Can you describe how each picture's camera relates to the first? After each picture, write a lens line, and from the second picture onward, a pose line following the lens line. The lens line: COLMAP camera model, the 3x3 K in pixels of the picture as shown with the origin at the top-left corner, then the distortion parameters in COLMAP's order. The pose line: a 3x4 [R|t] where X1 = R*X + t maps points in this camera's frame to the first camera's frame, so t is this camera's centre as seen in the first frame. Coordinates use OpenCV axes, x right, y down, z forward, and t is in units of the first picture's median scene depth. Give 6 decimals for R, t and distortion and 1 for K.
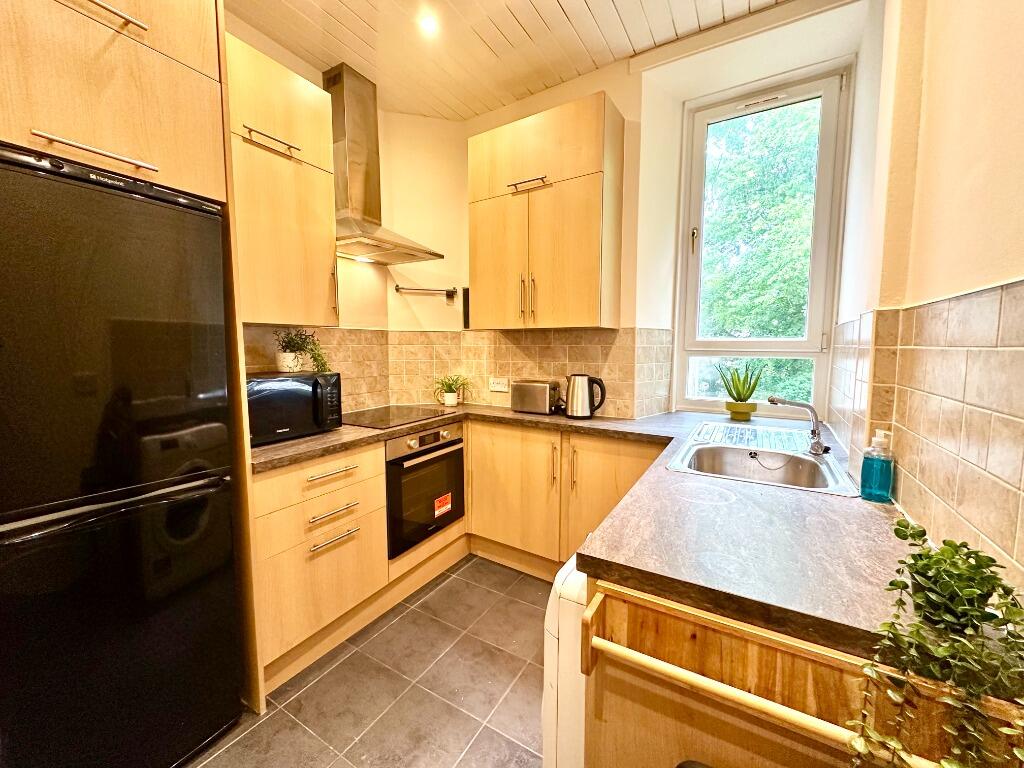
lens RADIAL K [[406.5, 0, 511.5], [0, 406.5, 383.6], [0, 0, 1]] dist [-0.002884, 0.000198]
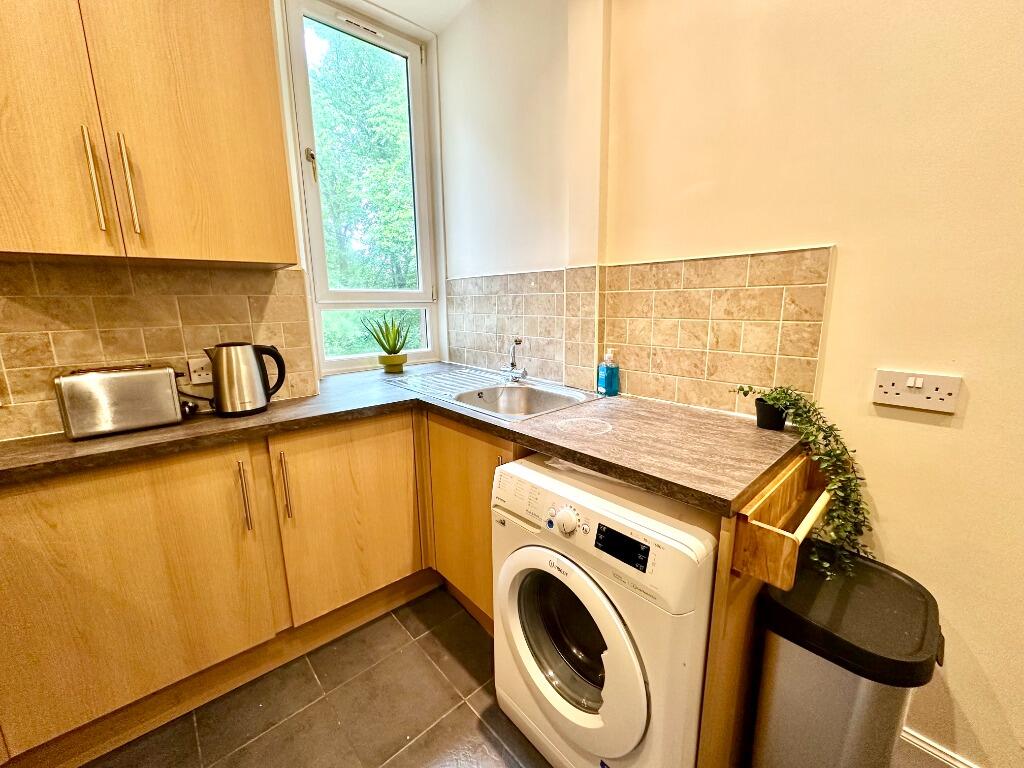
lens RADIAL K [[406.5, 0, 511.5], [0, 406.5, 383.6], [0, 0, 1]] dist [-0.002884, 0.000198]
pose [[0.292757, -0.194265, 0.936245, -0.298137], [0.103995, 0.979805, 0.170785, -0.024370], [-0.950515, 0.047366, 0.307047, 0.429156]]
